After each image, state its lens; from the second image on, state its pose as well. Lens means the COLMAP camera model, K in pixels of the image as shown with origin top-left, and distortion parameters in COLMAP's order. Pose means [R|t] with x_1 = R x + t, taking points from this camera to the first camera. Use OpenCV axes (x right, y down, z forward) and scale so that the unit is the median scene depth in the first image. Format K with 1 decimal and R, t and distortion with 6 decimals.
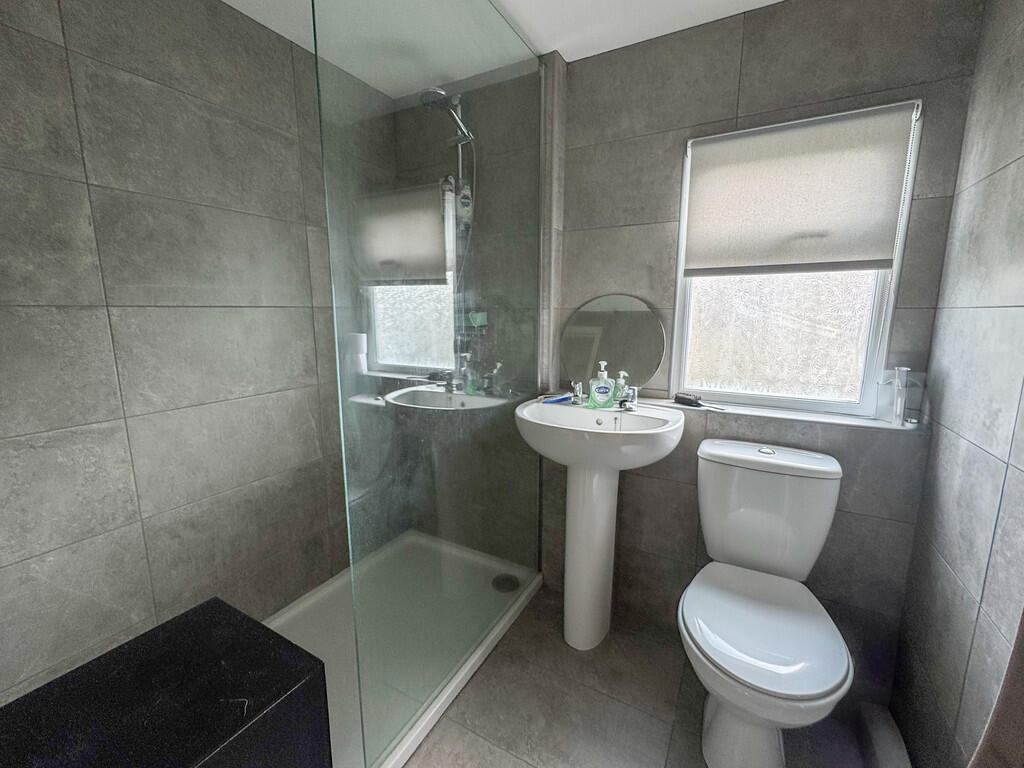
lens RADIAL K [[415.8, 0, 512.9], [0, 415.8, 380.5], [0, 0, 1]] dist [-0.003519, -0.000244]
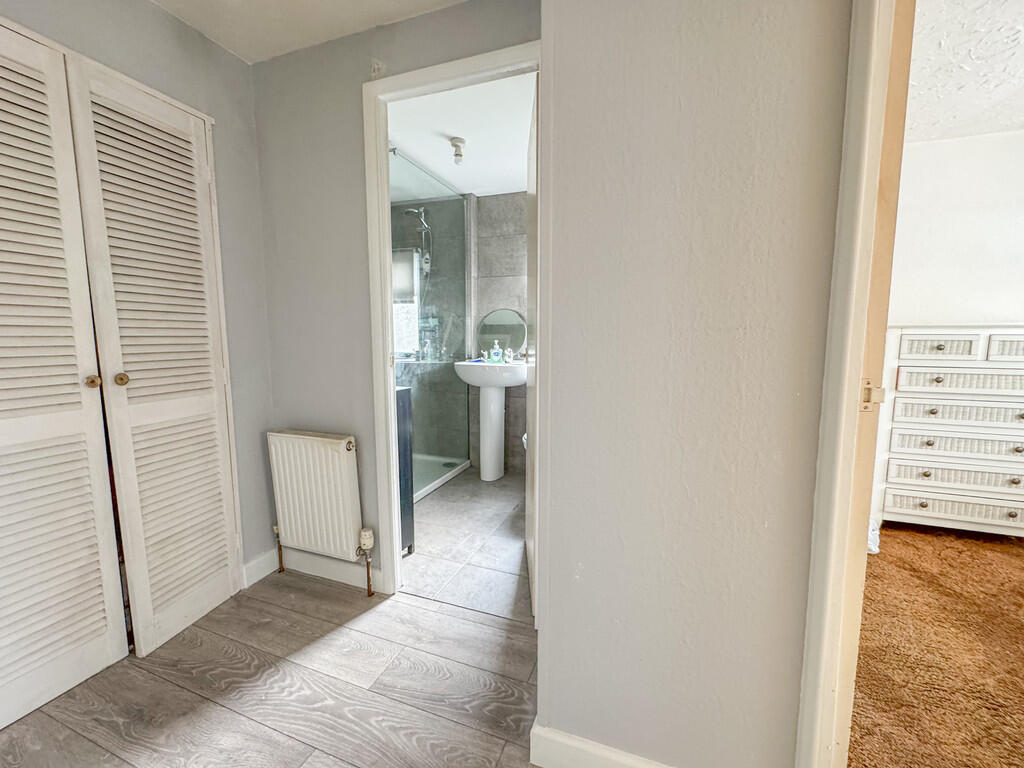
lens RADIAL K [[415.8, 0, 510.6], [0, 415.8, 384.8], [0, 0, 1]] dist [-0.003519, -0.000244]
pose [[0.988324, -0.013079, 0.151804, -0.028961], [0.019946, 0.998841, -0.043804, 0.241915], [-0.151055, 0.046320, 0.987440, -0.953891]]
